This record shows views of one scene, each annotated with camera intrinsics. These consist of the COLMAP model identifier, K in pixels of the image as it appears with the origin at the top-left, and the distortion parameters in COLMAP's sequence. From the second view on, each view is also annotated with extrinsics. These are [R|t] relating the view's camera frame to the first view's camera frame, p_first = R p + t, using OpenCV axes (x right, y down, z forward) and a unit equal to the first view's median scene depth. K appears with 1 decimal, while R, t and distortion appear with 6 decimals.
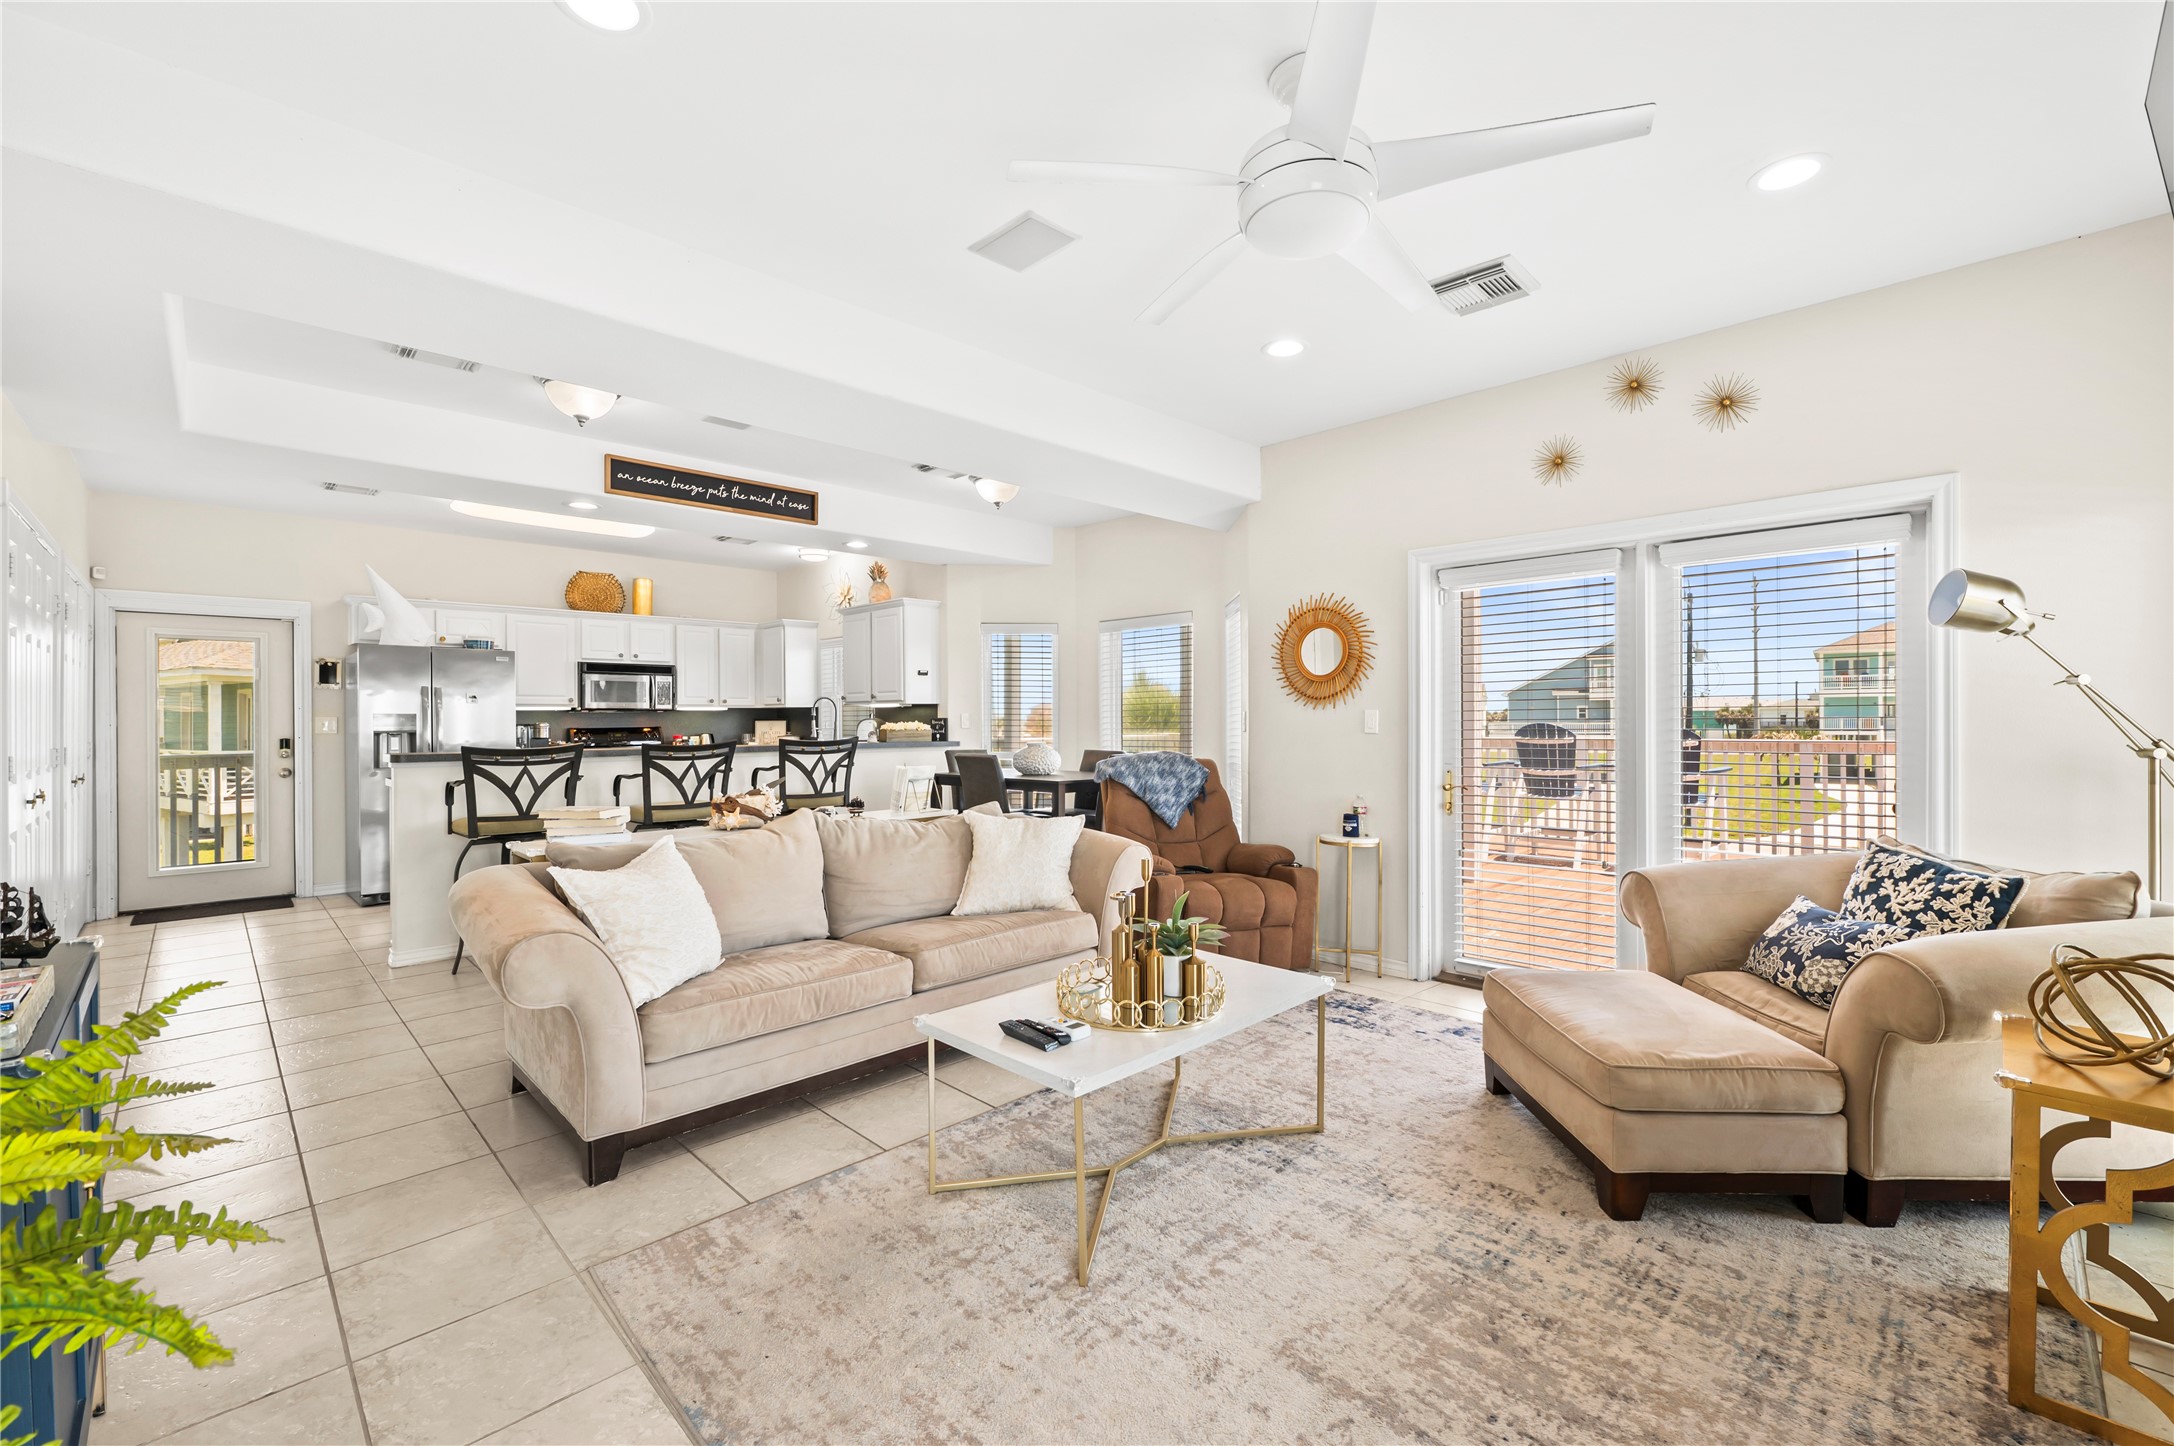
lens RADIAL K [[903.9, 0, 1094.4], [0, 903.9, 720.5], [0, 0, 1]] dist [-0.007788, -0.000012]
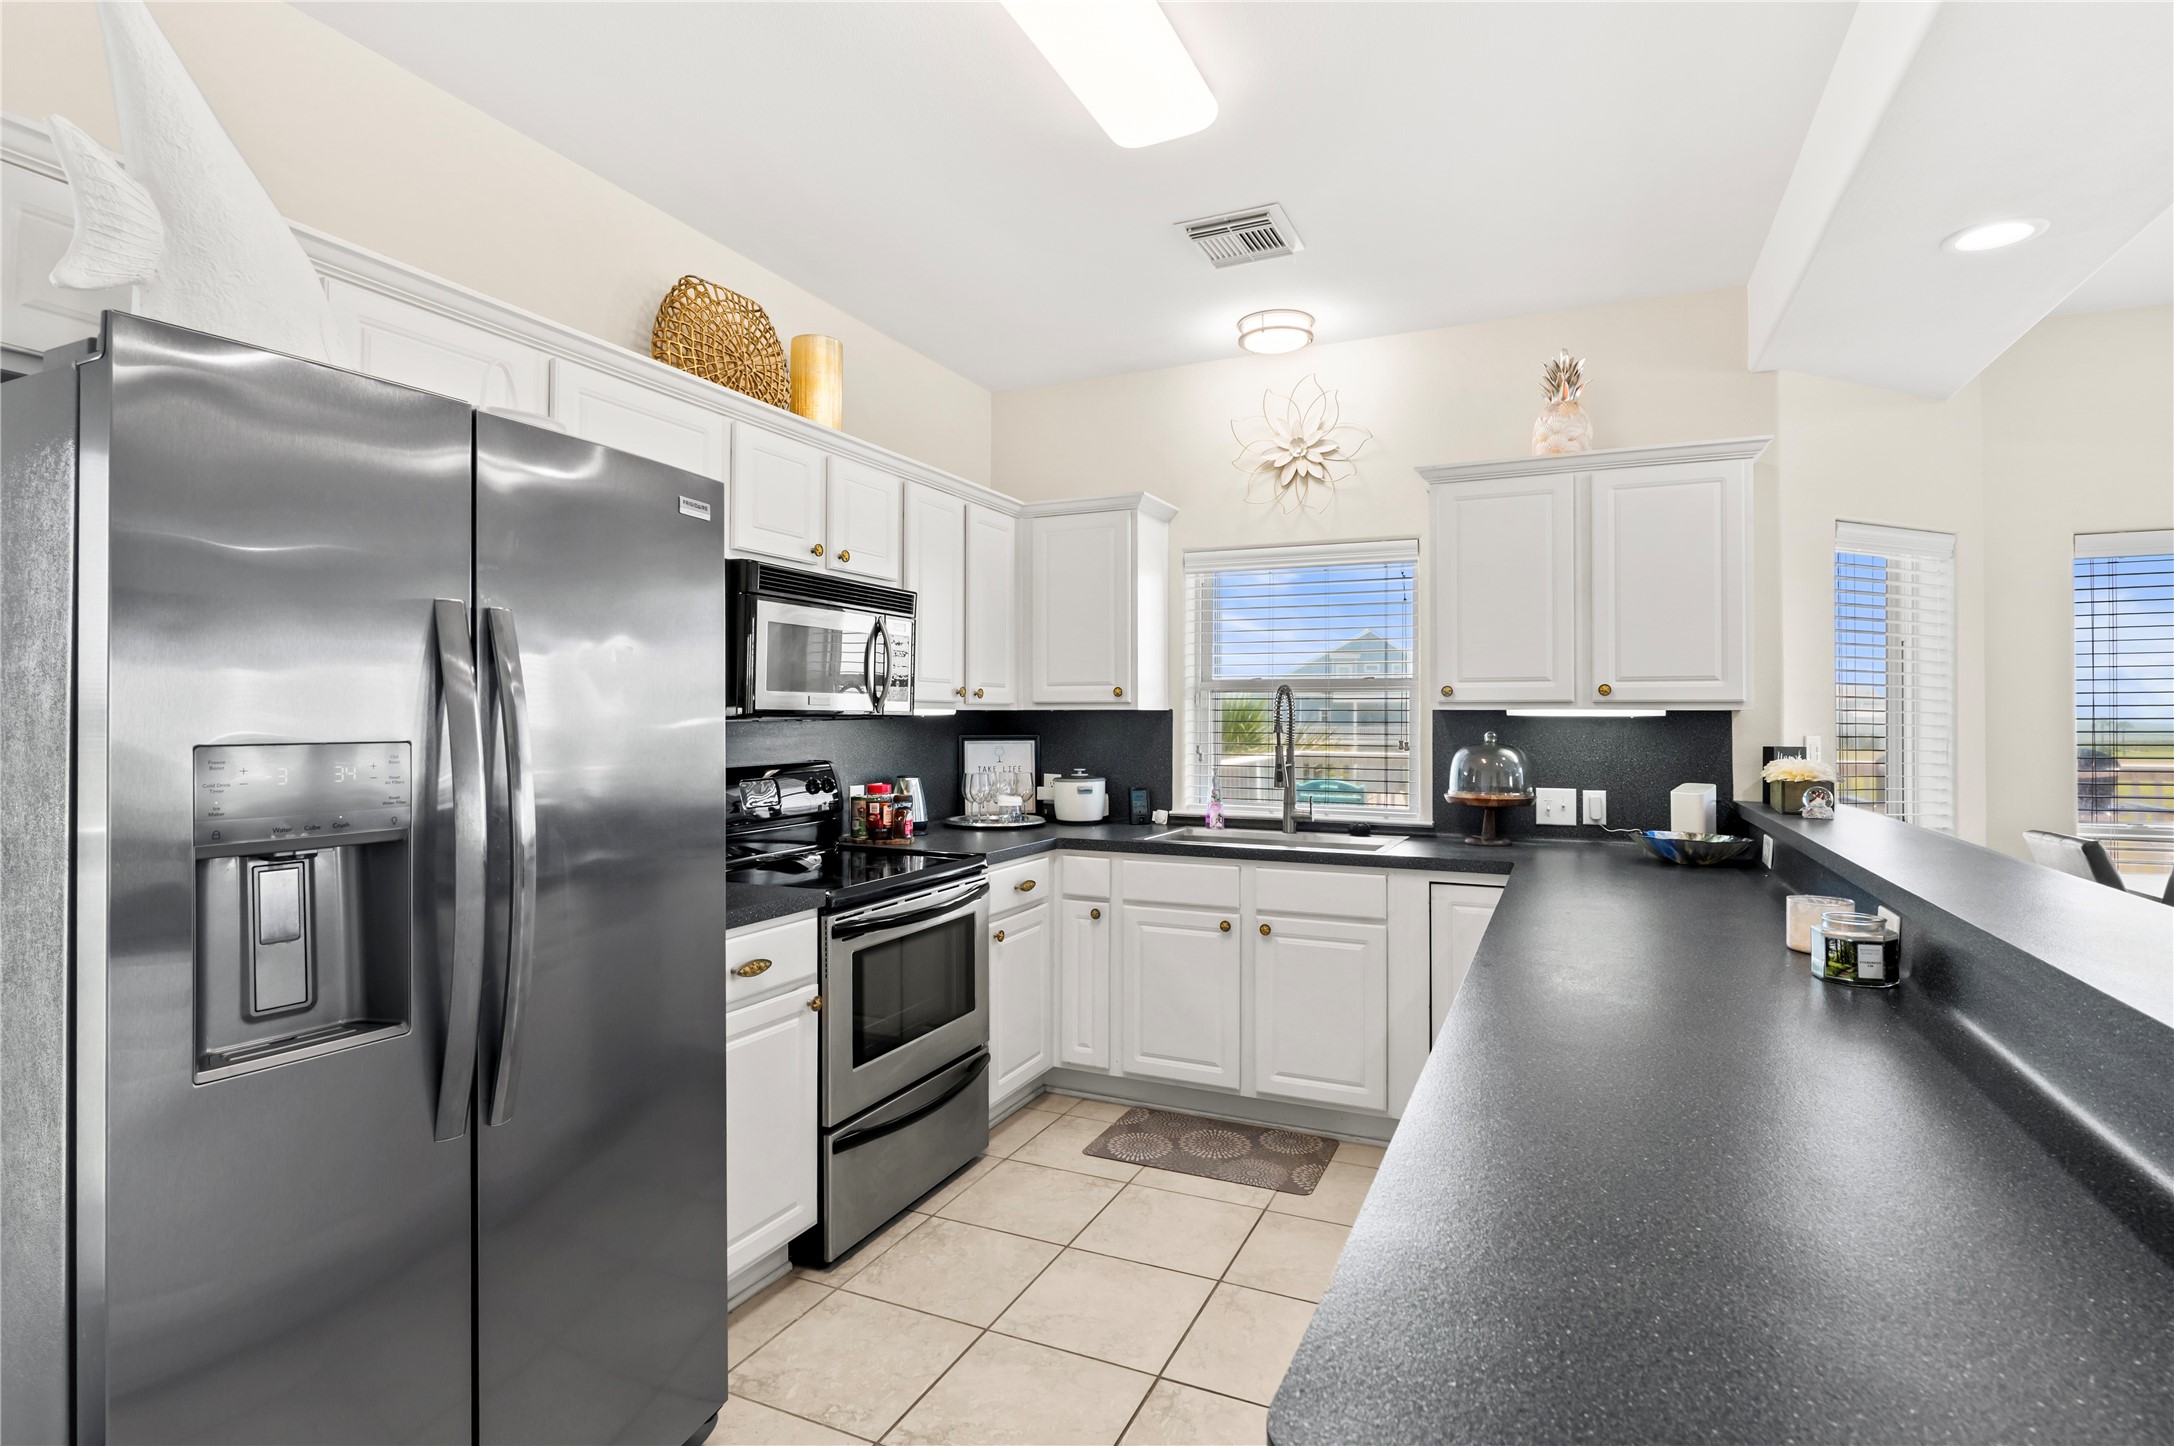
lens RADIAL K [[1062.3, 0, 1088.9], [0, 1062.3, 701.9], [0, 0, 1]] dist [-0.006218, -0.000336]
pose [[0.937815, 0.013432, 0.346875, -0.860567], [-0.007894, 0.999818, -0.017374, -0.016331], [-0.347045, 0.013555, 0.937750, 0.913911]]
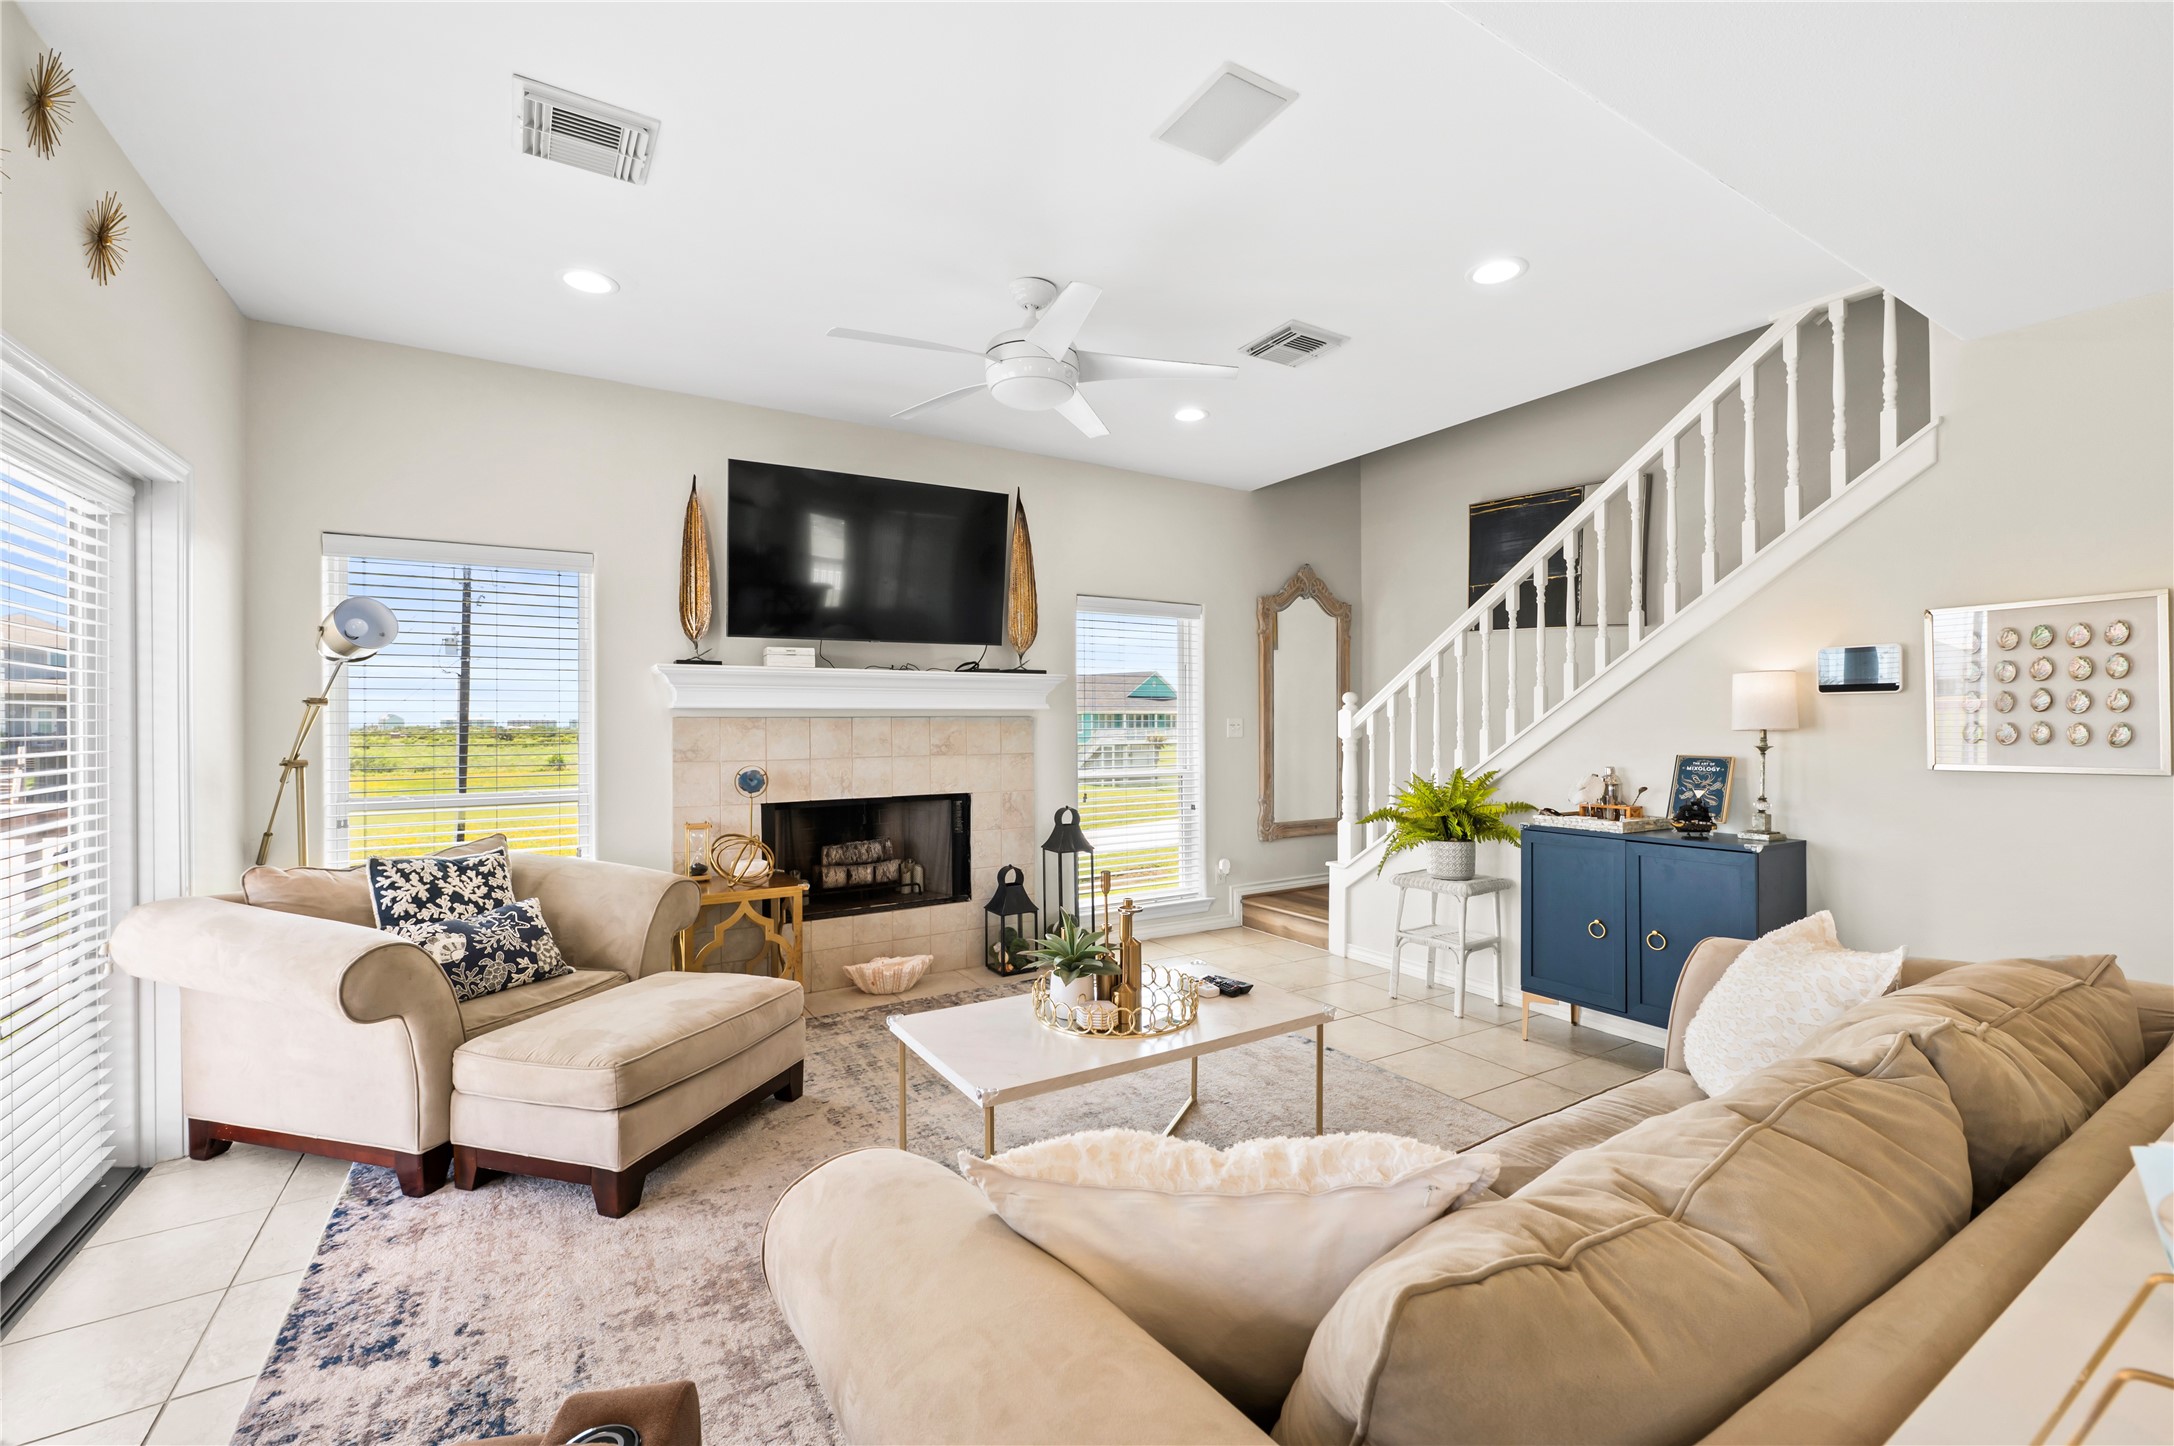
lens RADIAL K [[903.9, 0, 1094.4], [0, 903.9, 720.5], [0, 0, 1]] dist [-0.007788, -0.000012]
pose [[-0.973241, 0.009481, 0.229589, -0.080491], [0.008833, 0.999954, -0.003849, -0.004356], [-0.229615, -0.001718, -0.973280, 0.985360]]
